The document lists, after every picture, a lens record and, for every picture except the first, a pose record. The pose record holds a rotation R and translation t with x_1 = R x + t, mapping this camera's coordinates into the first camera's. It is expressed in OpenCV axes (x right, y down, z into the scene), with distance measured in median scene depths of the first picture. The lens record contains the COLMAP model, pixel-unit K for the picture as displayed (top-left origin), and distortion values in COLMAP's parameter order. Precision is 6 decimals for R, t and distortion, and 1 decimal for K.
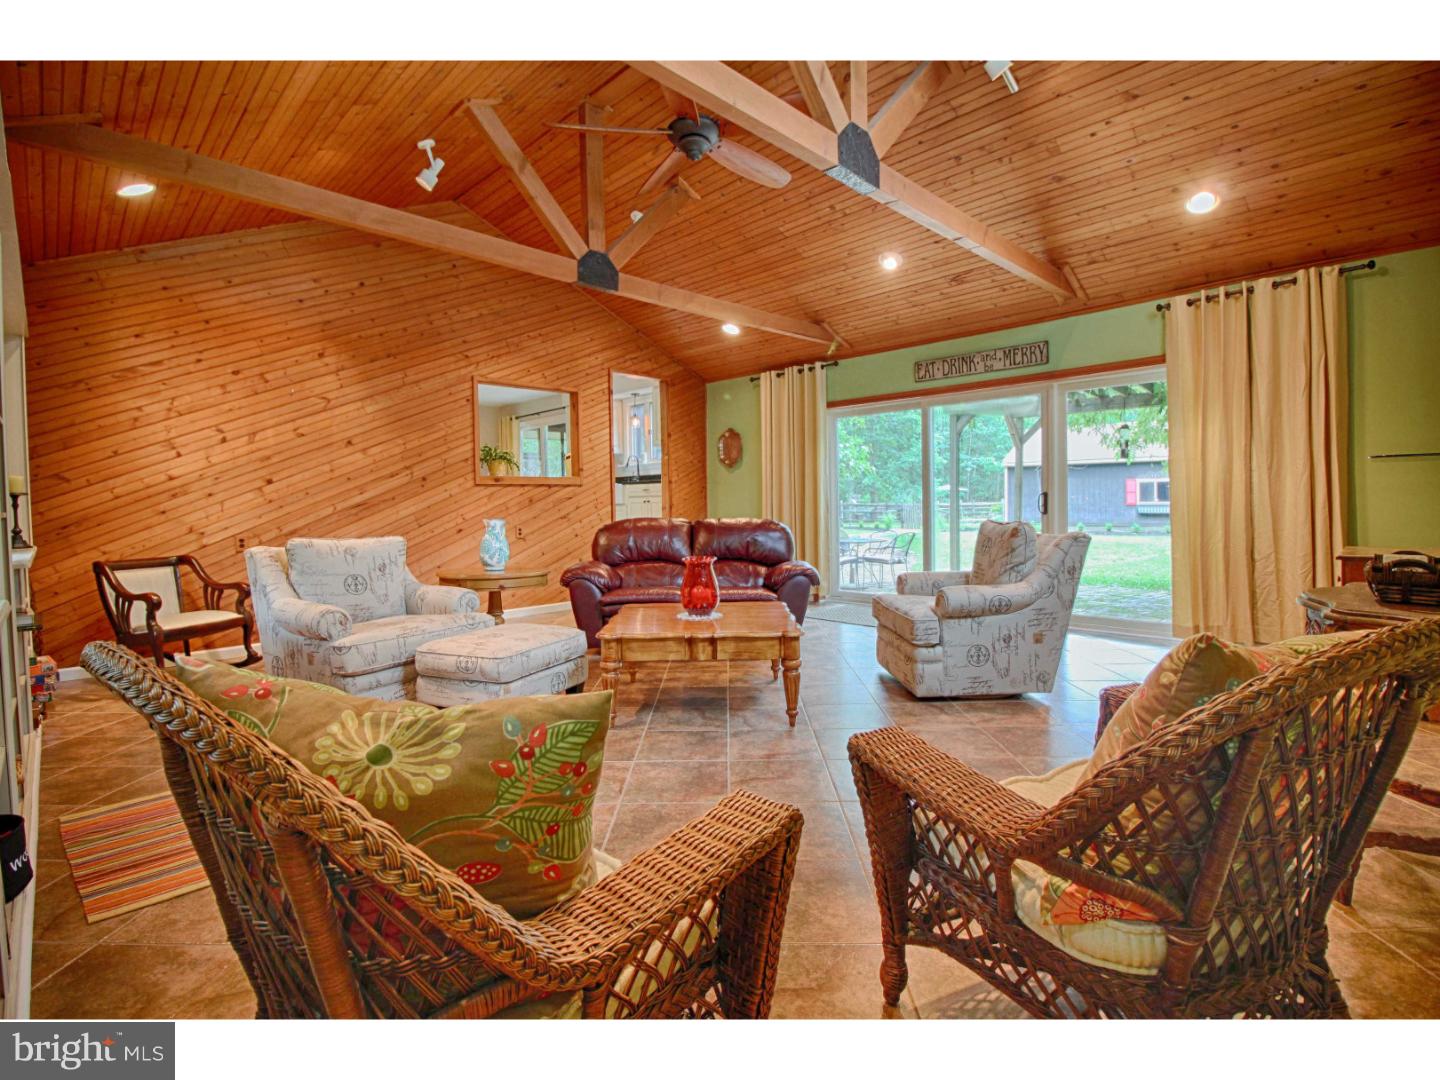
lens RADIAL K [[683.3, 0, 722.9], [0, 683.3, 517.4], [0, 0, 1]] dist [-0.003512, 0.000362]
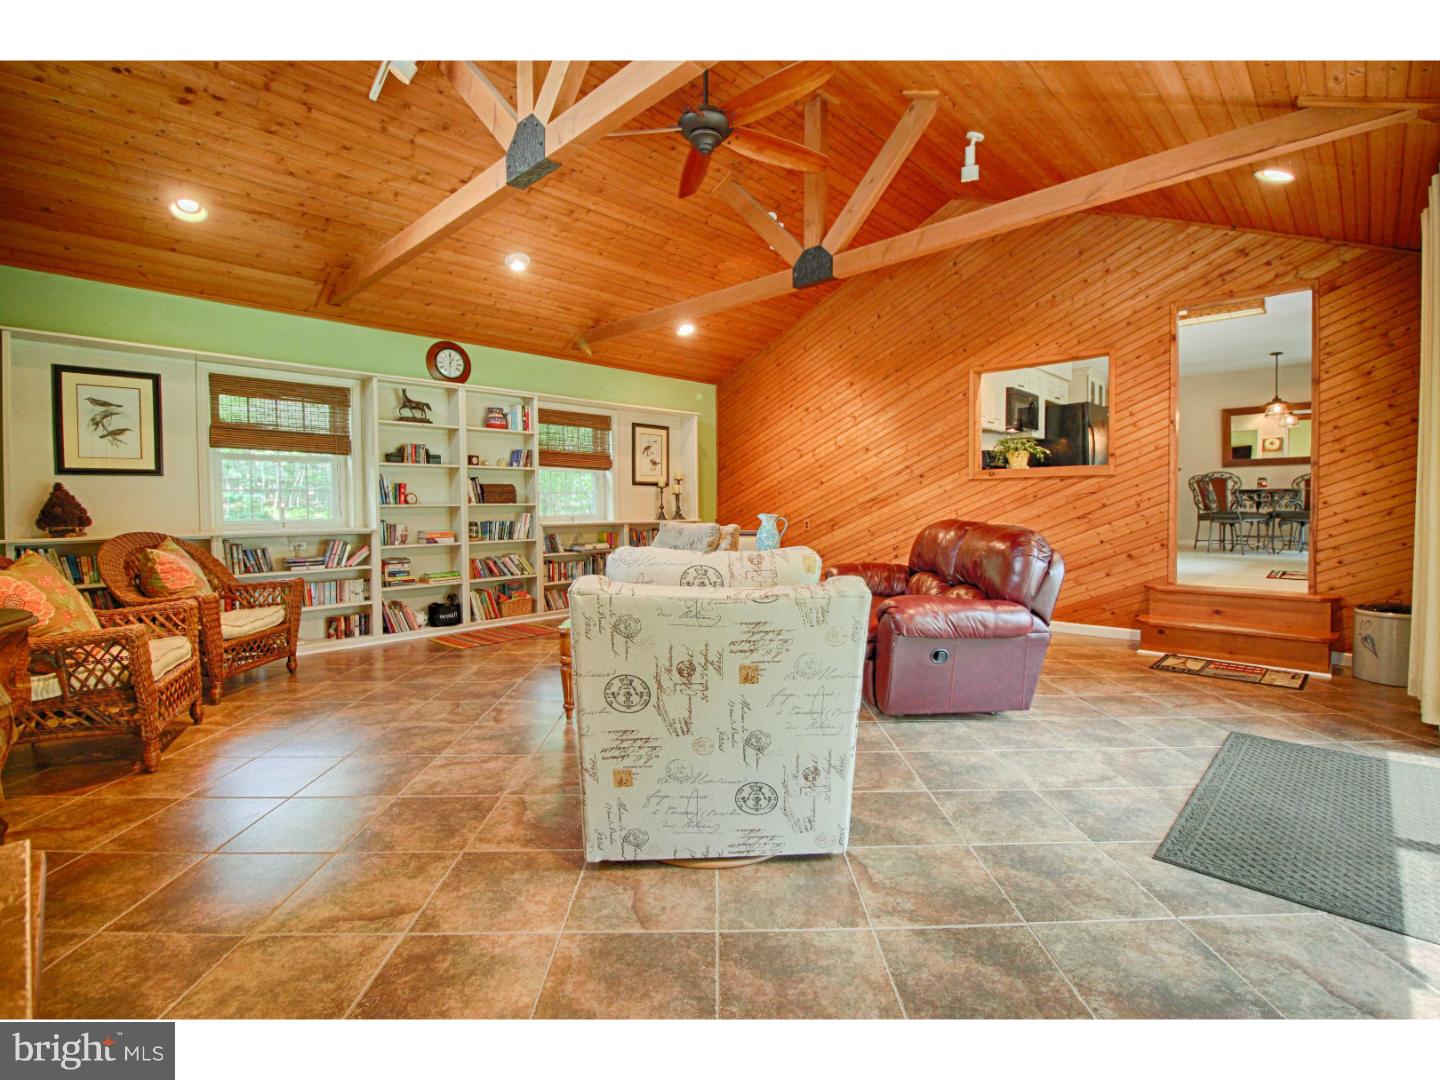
lens RADIAL K [[662.8, 0, 720.5], [0, 662.8, 517.1], [0, 0, 1]] dist [0.002513, -0.018845]
pose [[0.019333, 0.039163, -0.999046, 0.560710], [-0.017461, 0.999093, 0.038827, -0.024899], [0.999661, 0.016694, 0.019999, 0.608633]]
